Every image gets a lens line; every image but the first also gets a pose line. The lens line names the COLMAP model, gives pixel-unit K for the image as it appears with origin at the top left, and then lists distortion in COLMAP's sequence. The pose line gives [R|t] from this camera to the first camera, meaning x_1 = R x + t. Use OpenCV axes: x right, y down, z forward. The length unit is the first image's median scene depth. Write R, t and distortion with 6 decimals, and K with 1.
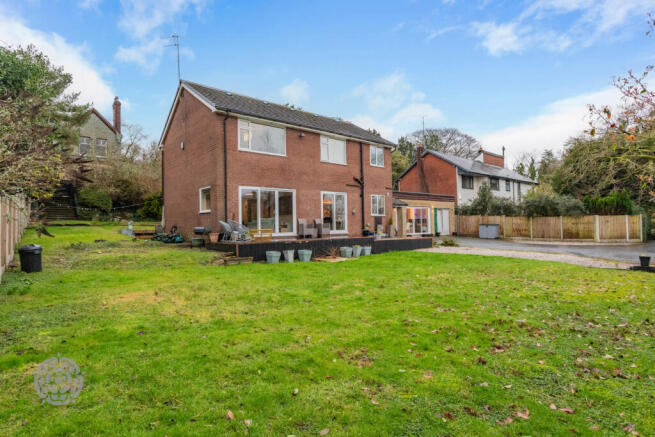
lens RADIAL K [[362.9, 0, 327.4], [0, 362.9, 219.9], [0, 0, 1]] dist [-0.000073, -0.000031]
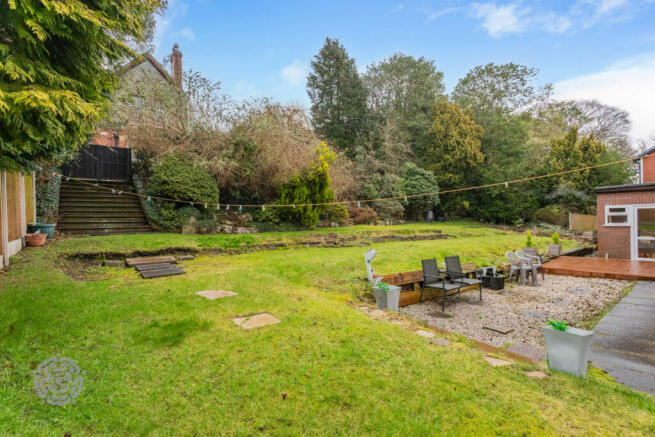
lens RADIAL K [[315.3, 0, 328.5], [0, 315.3, 217.0], [0, 0, 1]] dist [0.001290, 0.000187]
pose [[0.999962, 0.004671, 0.007367, -0.464143], [-0.004810, 0.999809, 0.018954, -0.023818], [-0.007277, -0.018989, 0.999793, 0.608176]]
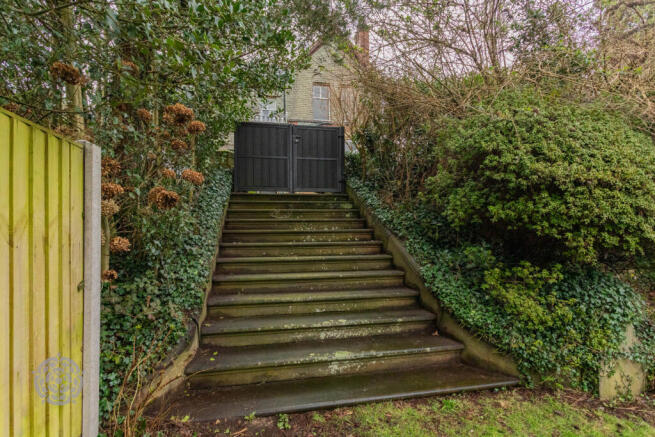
lens RADIAL K [[315.3, 0, 325.7], [0, 315.3, 221.6], [0, 0, 1]] dist [0.001290, 0.000187]
pose [[0.893350, -0.002994, -0.449352, -0.655426], [0.004761, 0.999985, 0.002802, -0.045307], [0.449337, -0.004642, 0.893350, 0.857375]]
